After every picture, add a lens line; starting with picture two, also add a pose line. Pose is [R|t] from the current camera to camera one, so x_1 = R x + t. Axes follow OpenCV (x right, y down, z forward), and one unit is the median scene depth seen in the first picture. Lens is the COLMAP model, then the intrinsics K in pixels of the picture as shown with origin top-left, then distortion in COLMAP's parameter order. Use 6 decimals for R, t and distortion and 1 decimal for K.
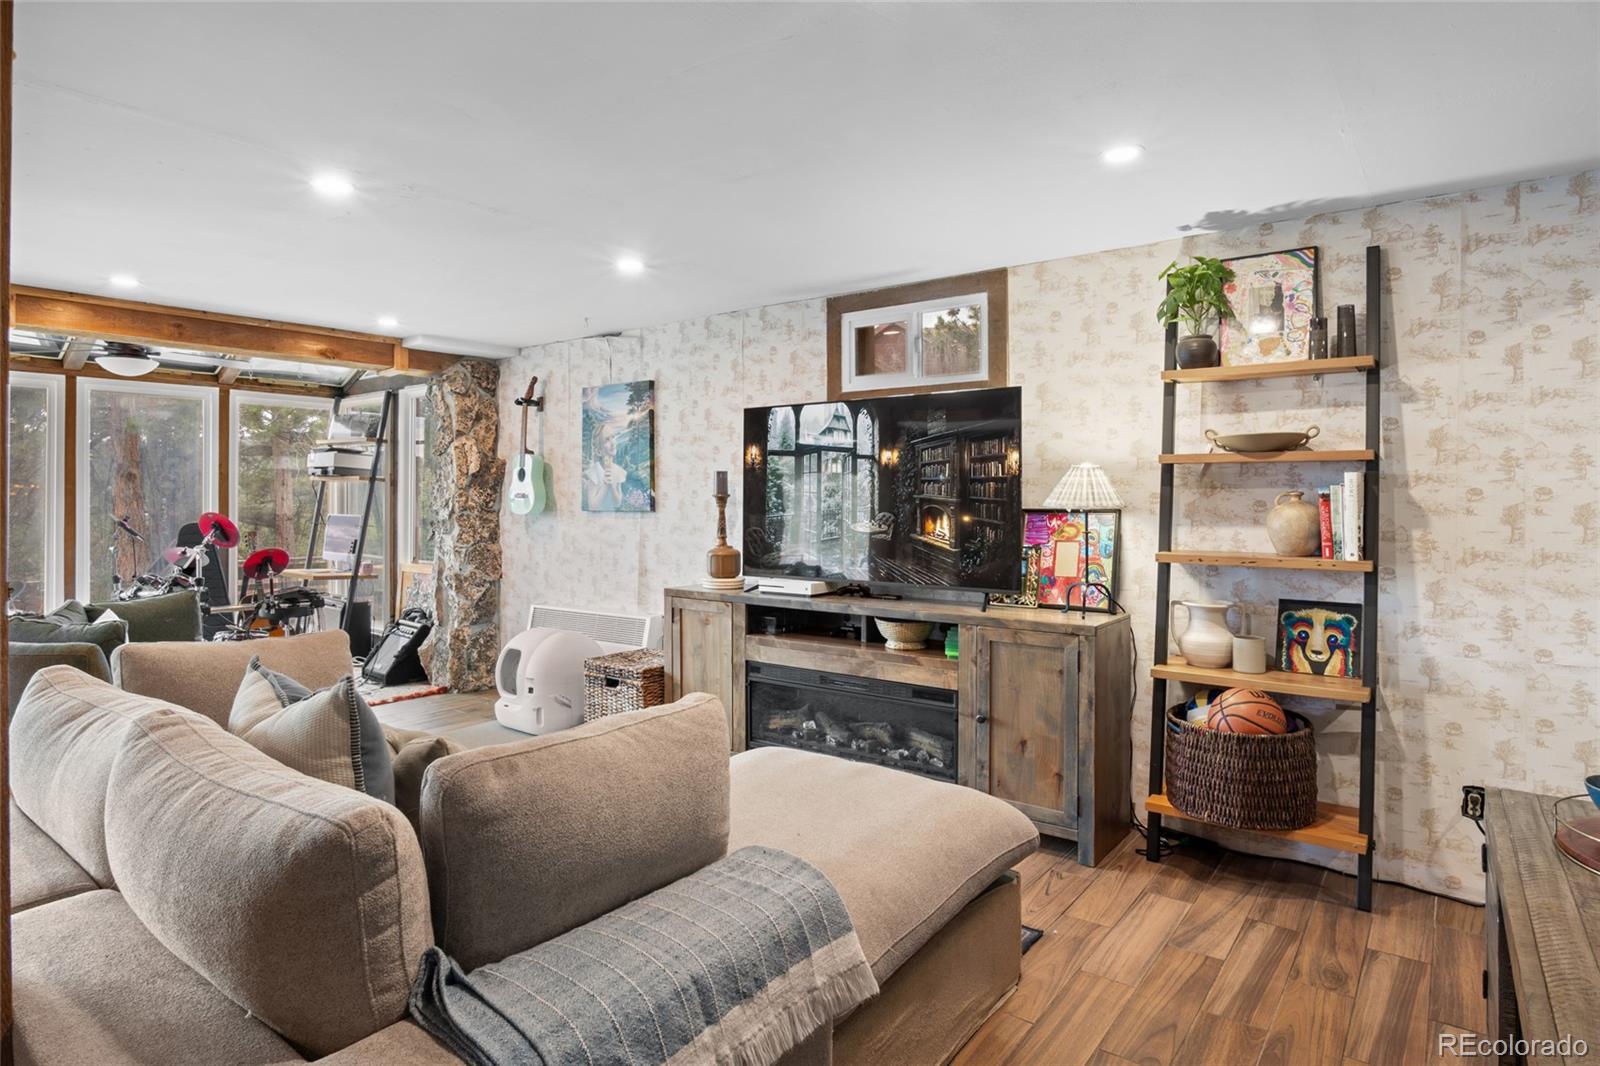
lens RADIAL K [[884.6, 0, 797.8], [0, 884.6, 486.8], [0, 0, 1]] dist [-0.030604, 0.006565]
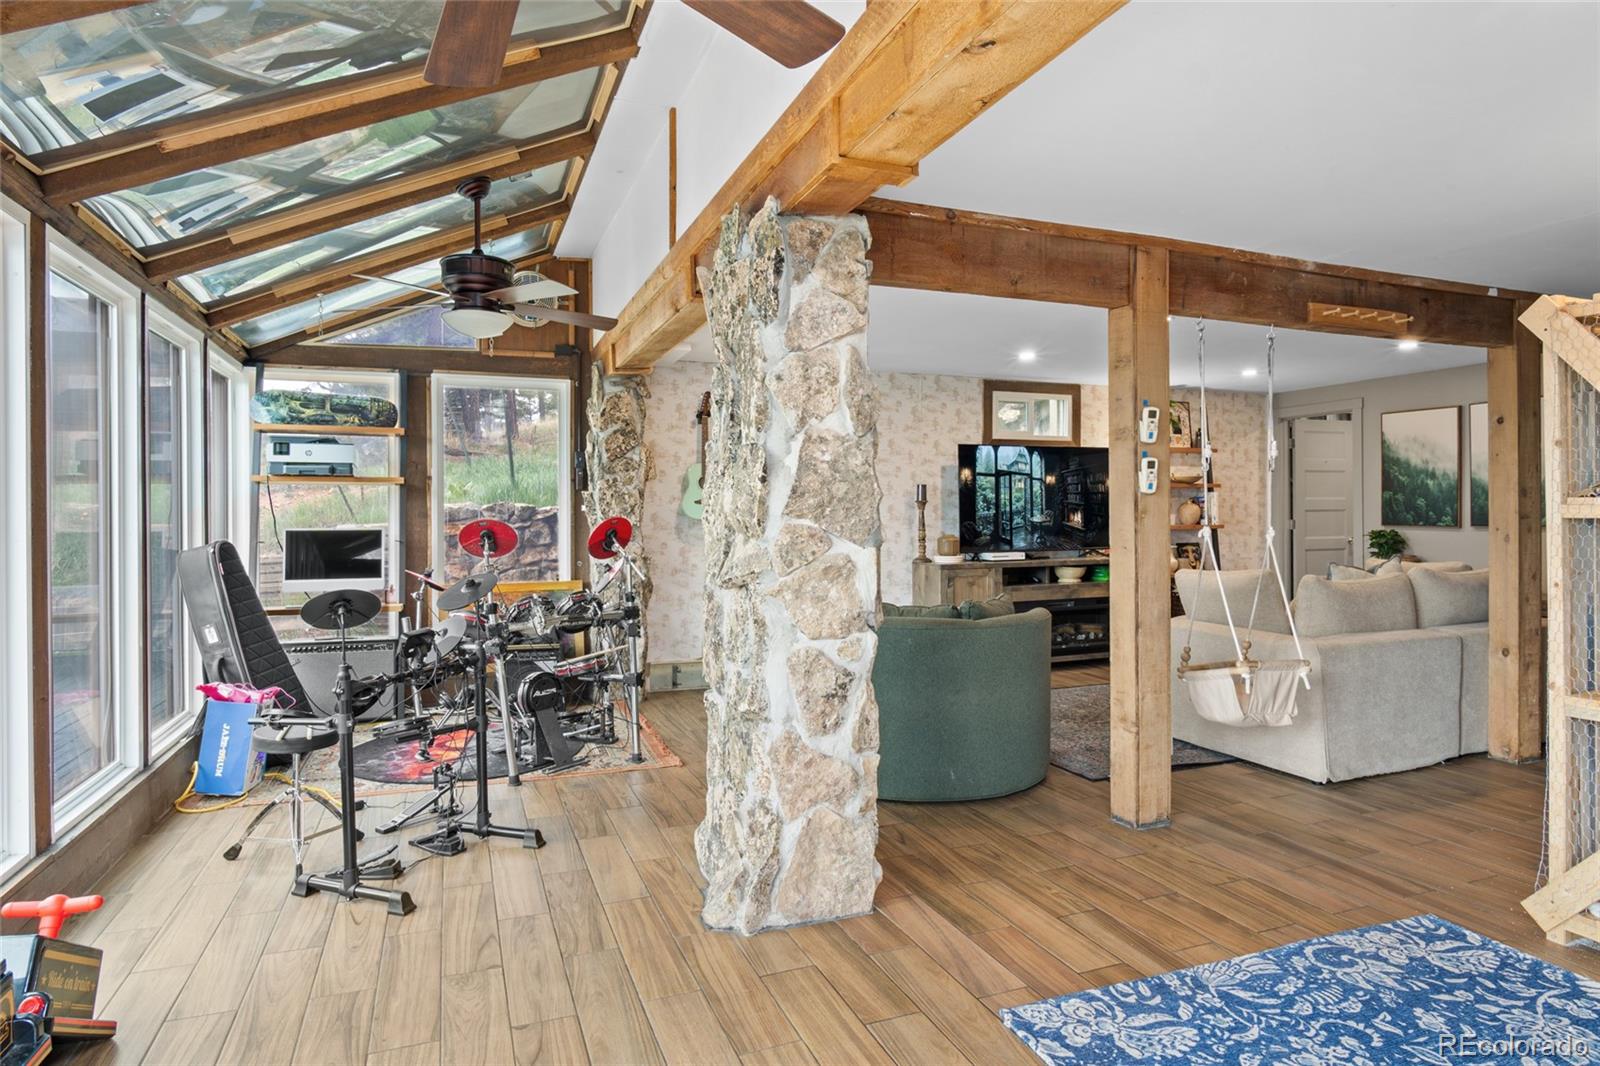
lens RADIAL K [[884.6, 0, 807.3], [0, 884.6, 510.3], [0, 0, 1]] dist [-0.030604, 0.006565]
pose [[0.521704, -0.000634, 0.853126, -1.617661], [-0.000843, 0.999999, 0.001258, 0.025996], [-0.853126, -0.001375, 0.521703, 0.461322]]
